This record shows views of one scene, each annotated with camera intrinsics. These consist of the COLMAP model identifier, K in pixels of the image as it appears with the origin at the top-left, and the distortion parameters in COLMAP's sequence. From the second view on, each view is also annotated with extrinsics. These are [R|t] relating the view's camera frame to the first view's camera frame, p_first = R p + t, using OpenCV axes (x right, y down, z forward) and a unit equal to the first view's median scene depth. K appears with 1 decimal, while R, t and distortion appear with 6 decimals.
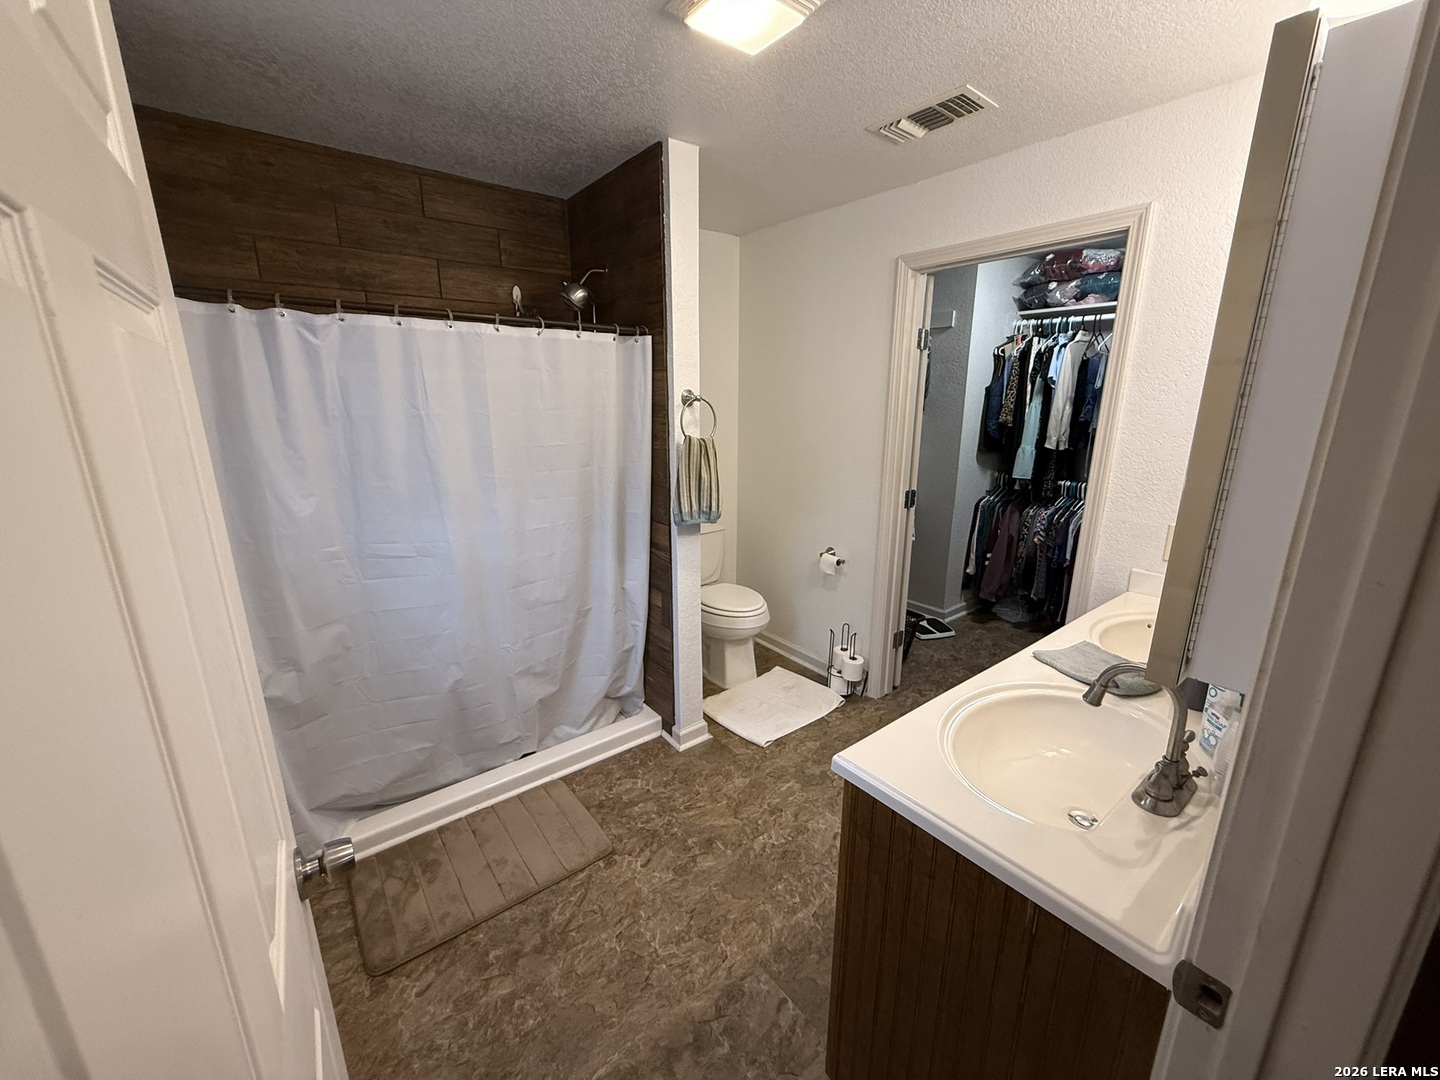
lens RADIAL K [[577.8, 0, 721.0], [0, 577.8, 540.7], [0, 0, 1]] dist [0.014024, -0.000269]
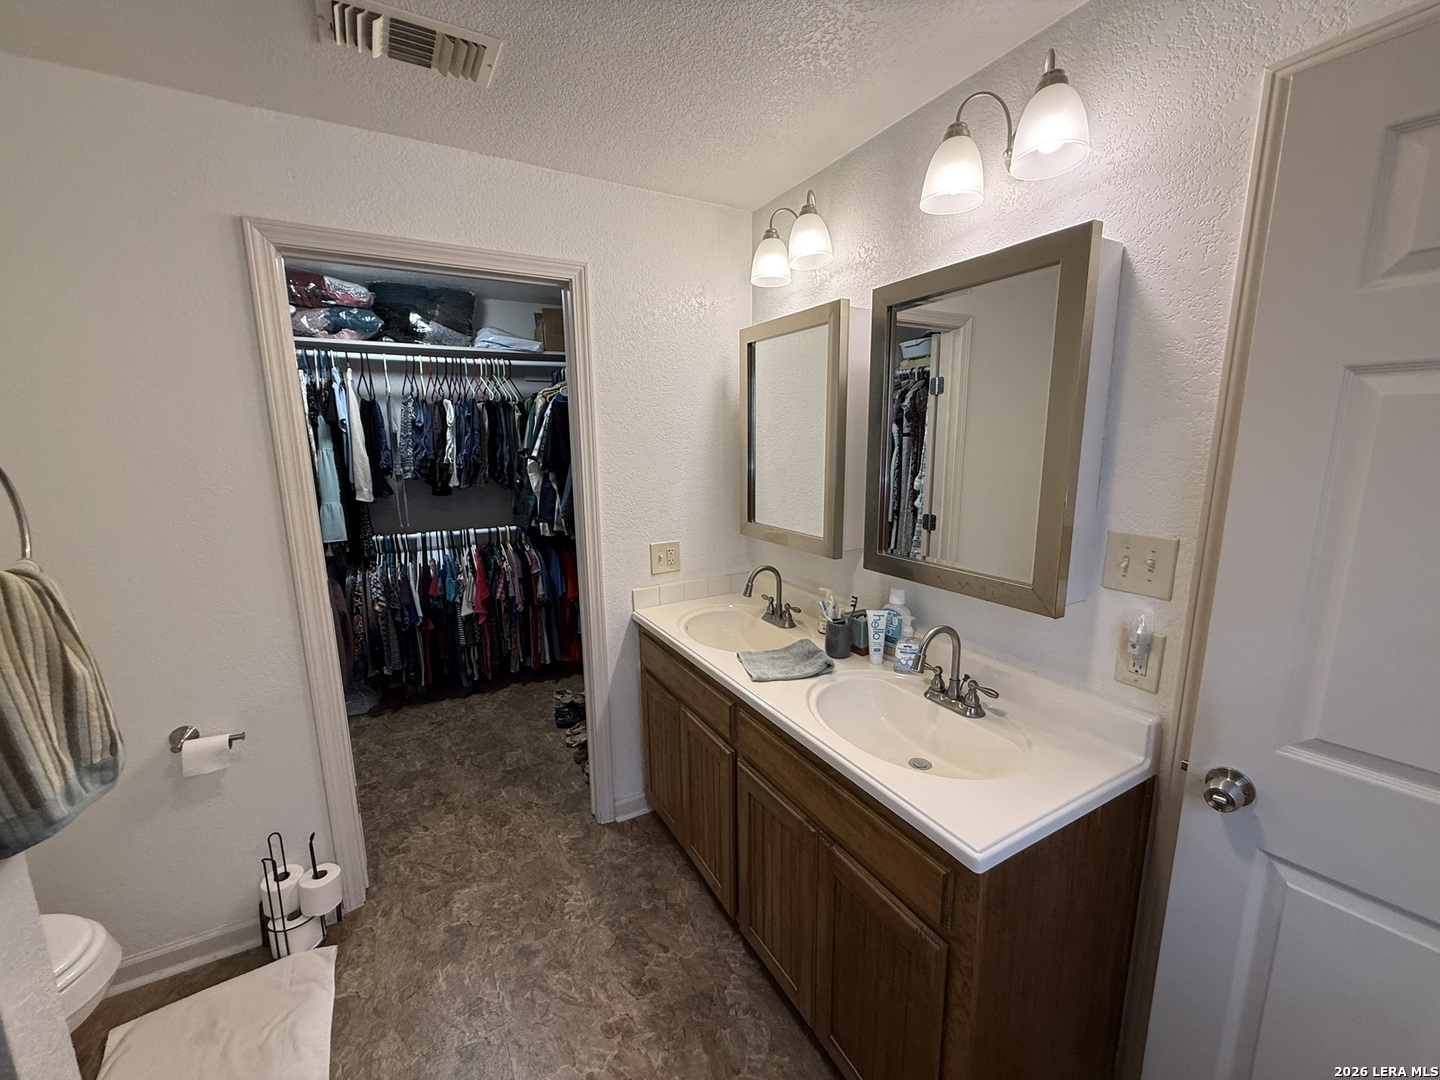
lens RADIAL K [[577.8, 0, 718.7], [0, 577.8, 542.0], [0, 0, 1]] dist [0.014024, -0.000269]
pose [[0.169204, -0.183528, 0.968343, -0.190746], [0.255680, 0.957046, 0.136711, -0.087404], [-0.951839, 0.224454, 0.208861, 0.344720]]
